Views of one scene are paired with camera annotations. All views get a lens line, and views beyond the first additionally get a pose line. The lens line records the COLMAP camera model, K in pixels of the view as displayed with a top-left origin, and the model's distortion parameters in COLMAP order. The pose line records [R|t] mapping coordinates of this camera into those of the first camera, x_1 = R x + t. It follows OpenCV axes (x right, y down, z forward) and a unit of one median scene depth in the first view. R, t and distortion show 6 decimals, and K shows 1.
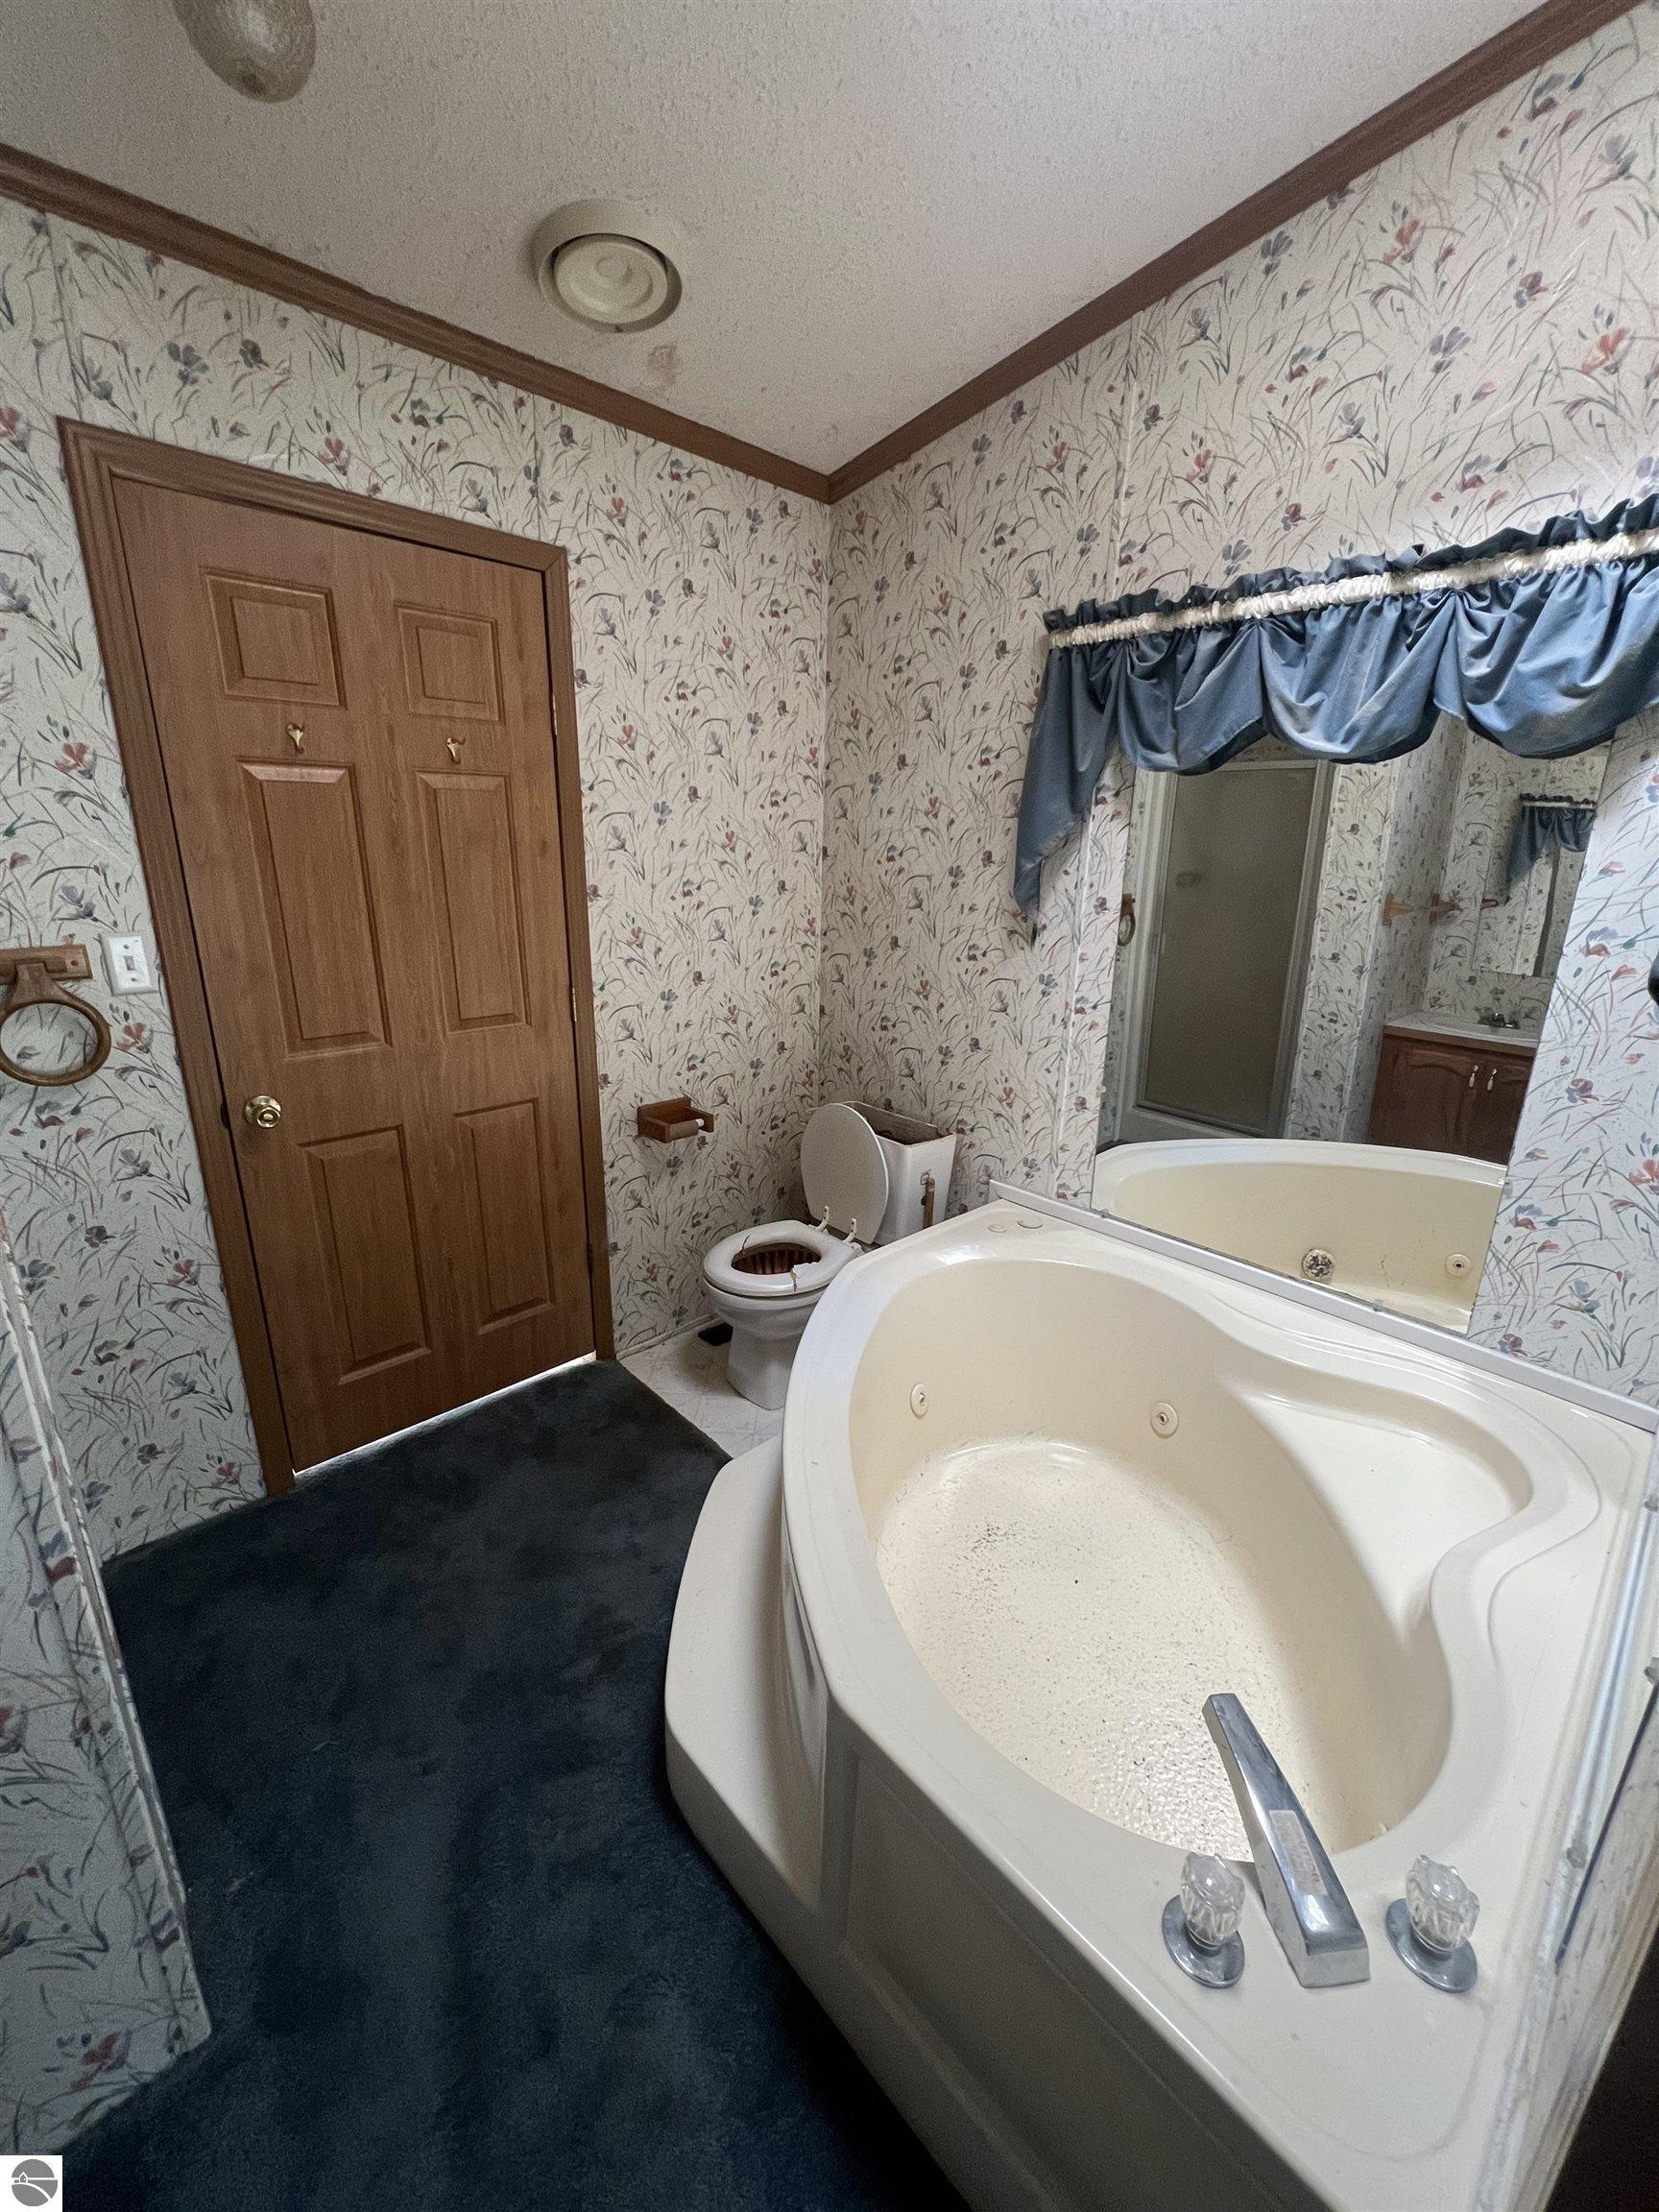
lens RADIAL K [[881.3, 0, 835.3], [0, 881.3, 1102.2], [0, 0, 1]] dist [-0.003139, 0.000098]
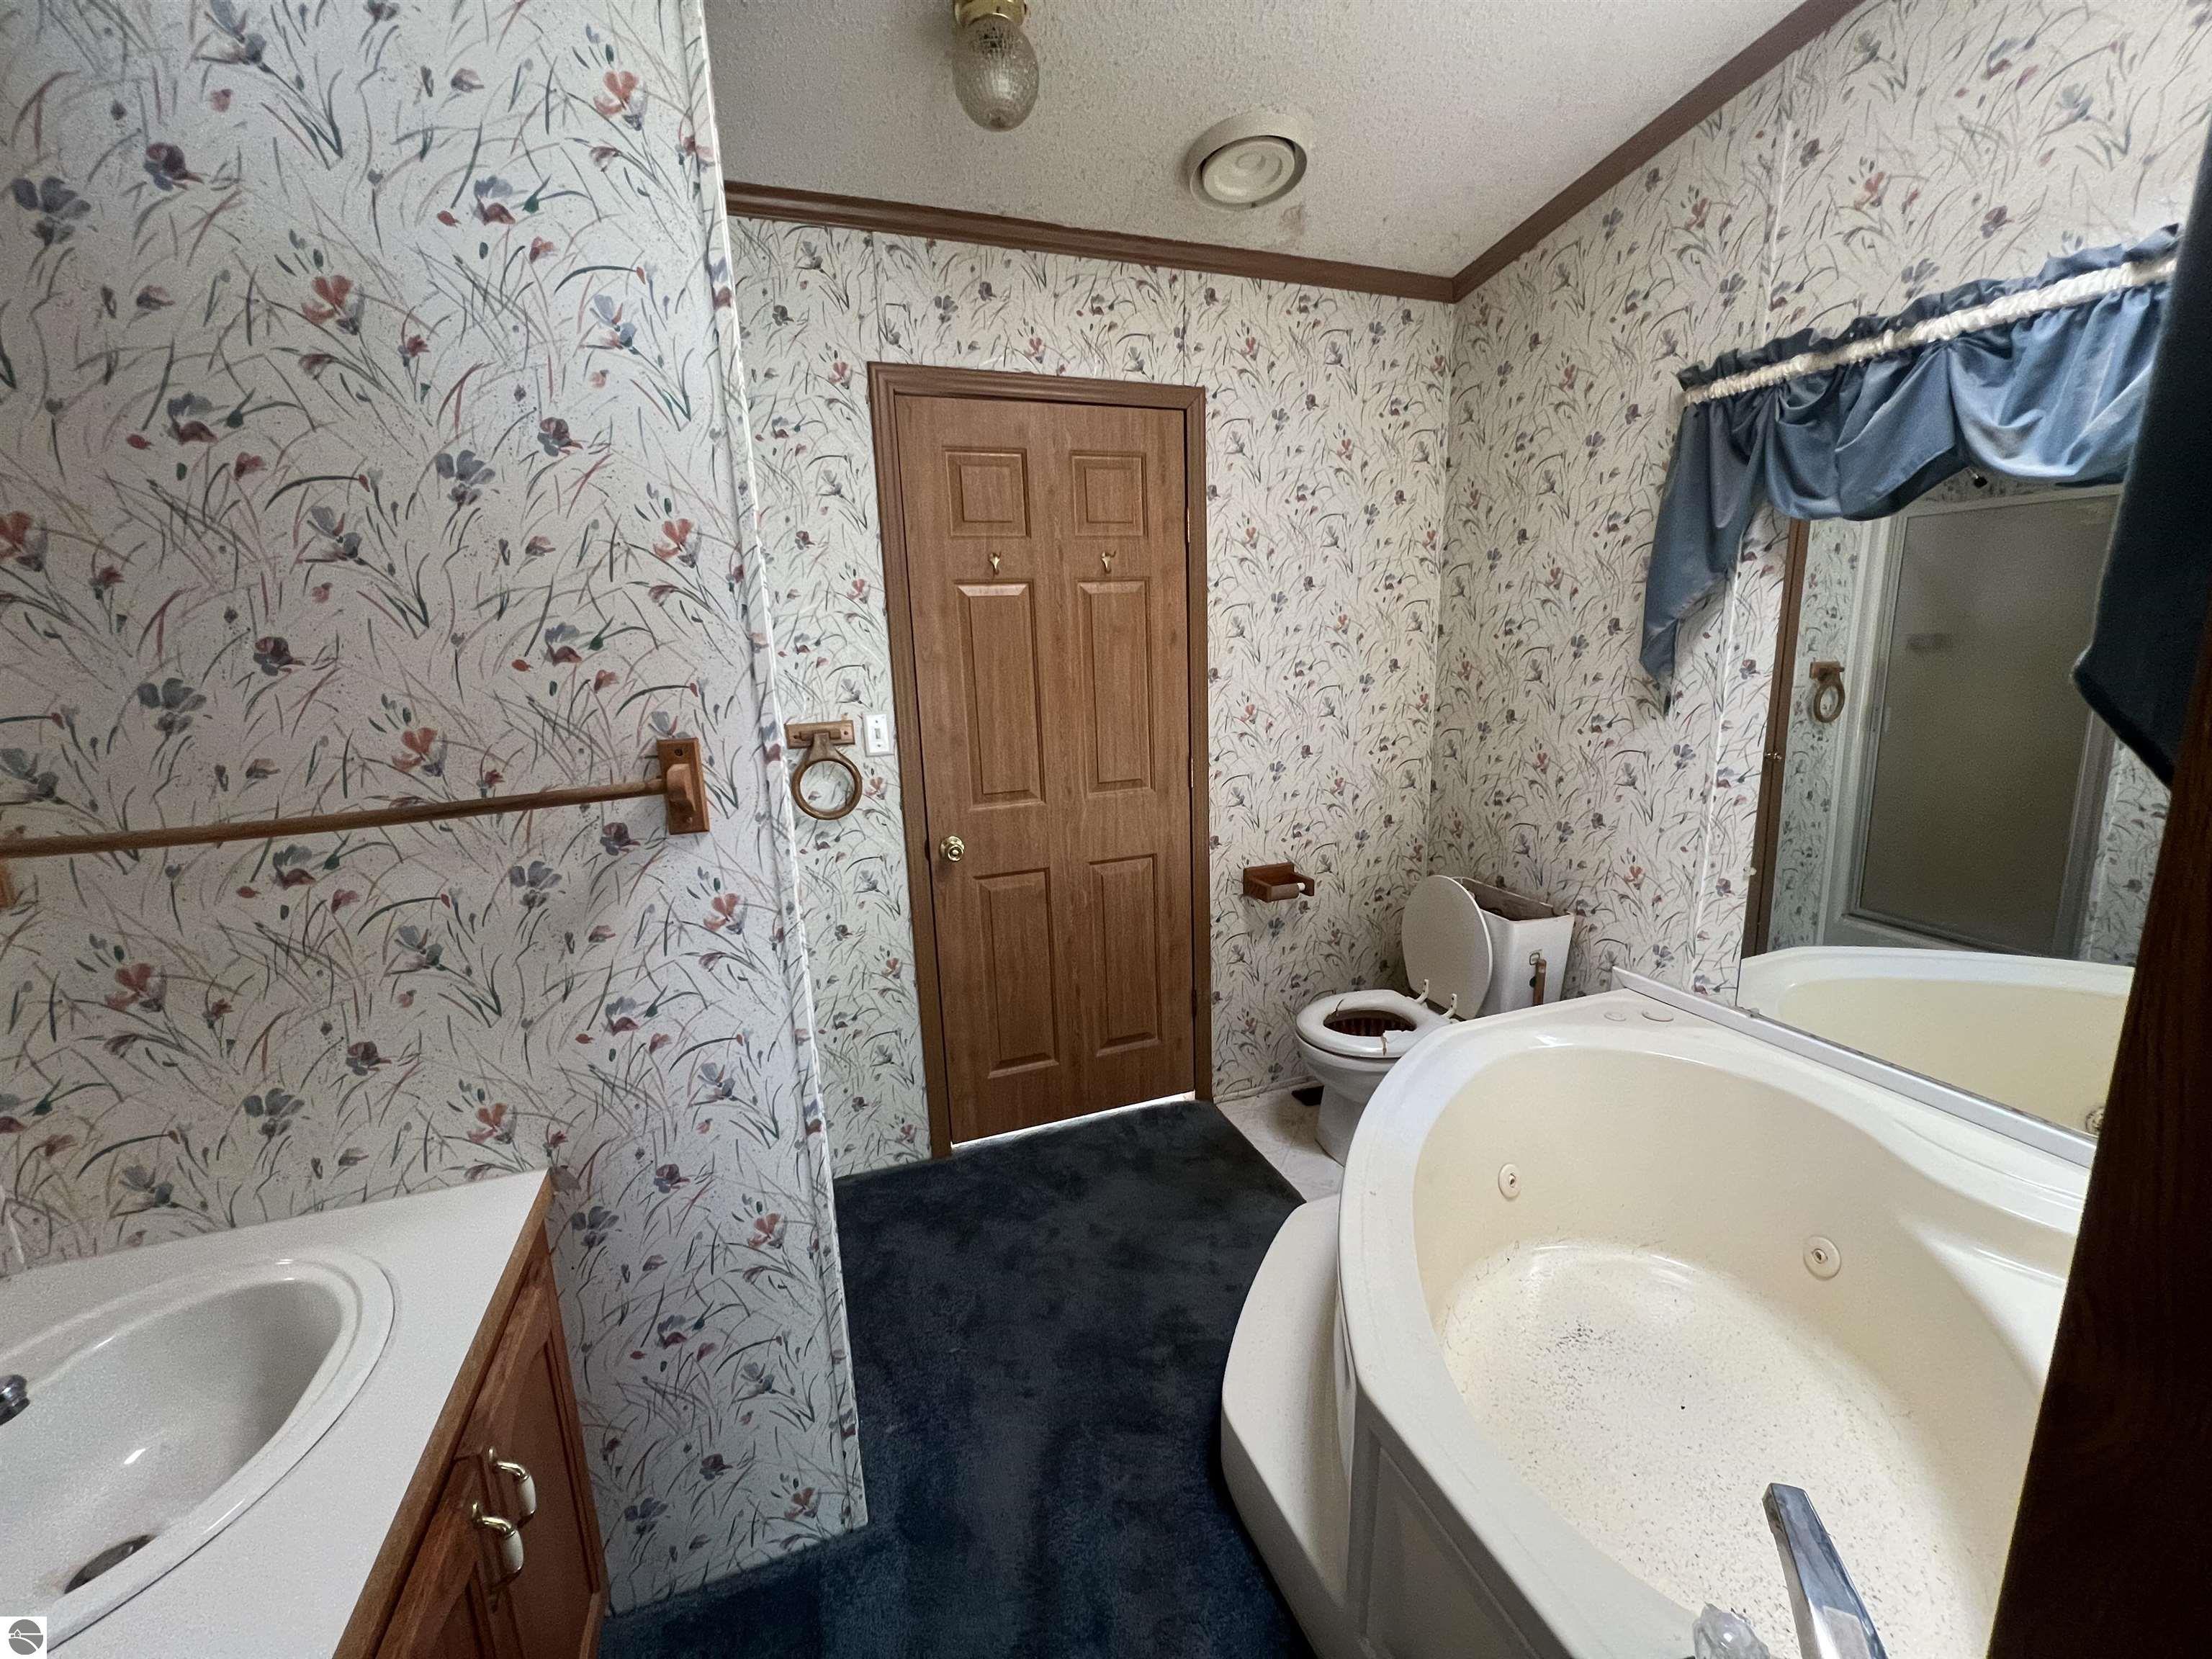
lens RADIAL K [[881.3, 0, 1103.0], [0, 881.3, 824.5], [0, 0, 1]] dist [-0.003139, 0.000098]
pose [[0.917014, 0.032569, -0.397523, 0.061296], [-0.063140, 0.995947, -0.064056, 0.042156], [0.393826, 0.083840, 0.915353, -0.092854]]
